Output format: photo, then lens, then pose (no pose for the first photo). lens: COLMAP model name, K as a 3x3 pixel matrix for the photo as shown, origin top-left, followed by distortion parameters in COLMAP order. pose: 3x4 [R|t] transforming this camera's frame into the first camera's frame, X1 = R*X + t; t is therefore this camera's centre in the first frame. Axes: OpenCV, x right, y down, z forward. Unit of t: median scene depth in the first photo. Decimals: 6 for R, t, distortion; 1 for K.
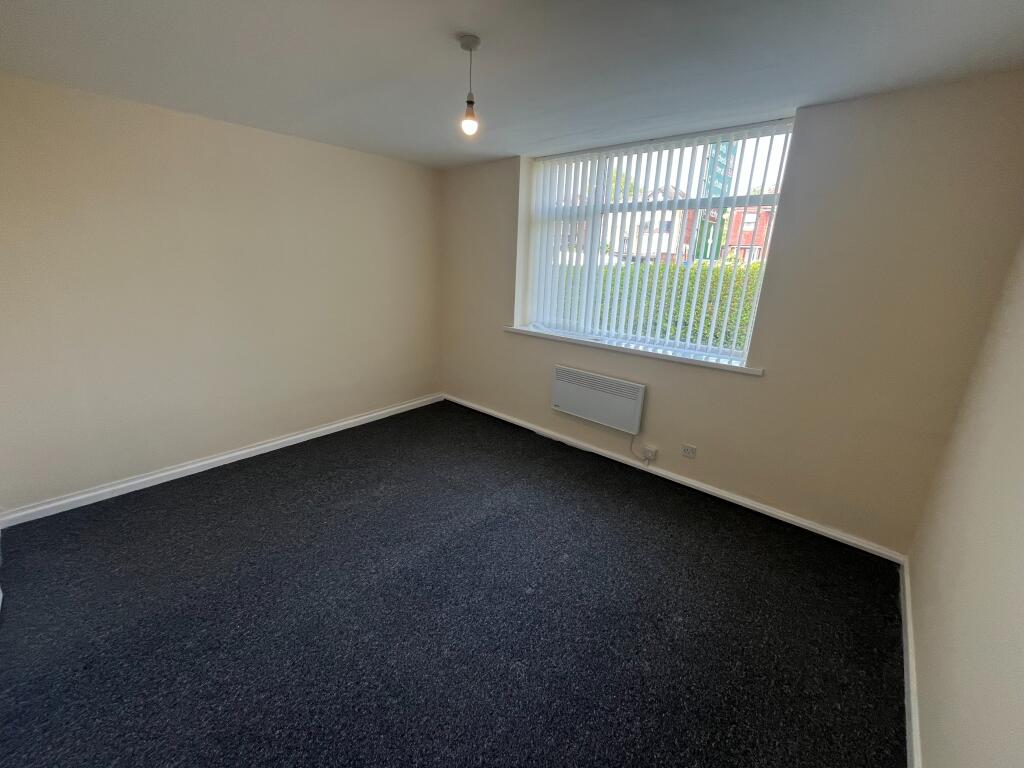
lens RADIAL K [[412.1, 0, 512.0], [0, 412.1, 384.0], [0, 0, 1]] dist [-0.004307, 0.000292]
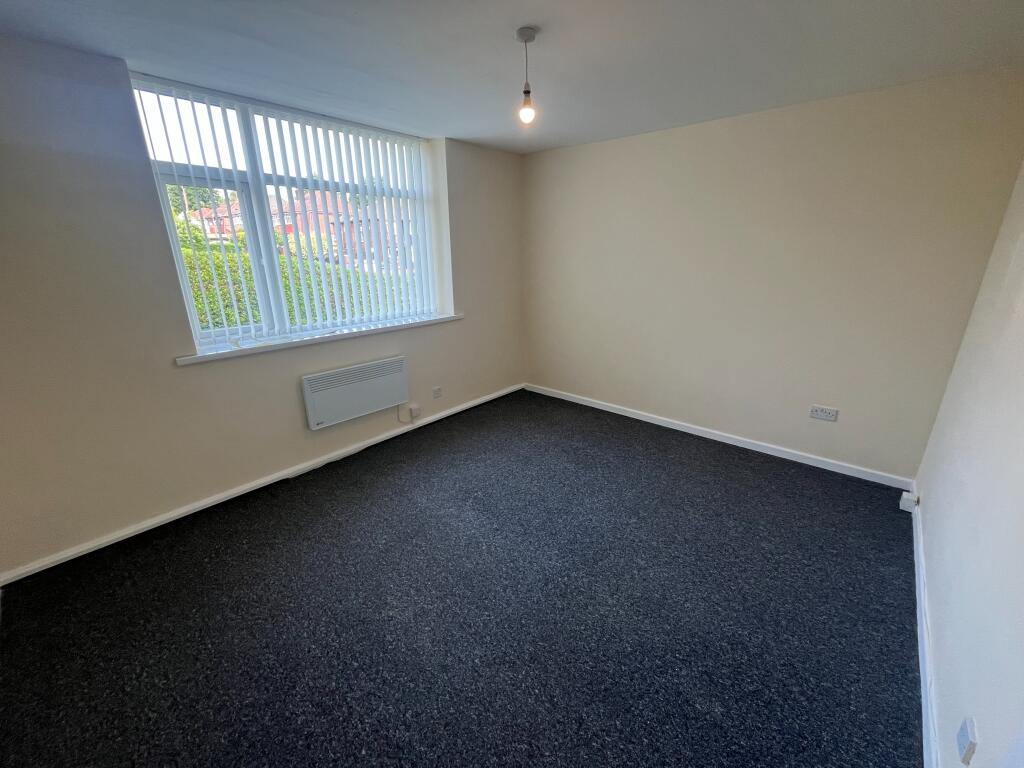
lens RADIAL K [[412.1, 0, 512.0], [0, 412.1, 384.0], [0, 0, 1]] dist [-0.004307, 0.000292]
pose [[0.003063, -0.340307, 0.940309, -0.718285], [0.295421, 0.898652, 0.324269, -0.192841], [-0.955362, 0.276794, 0.103286, 0.602000]]
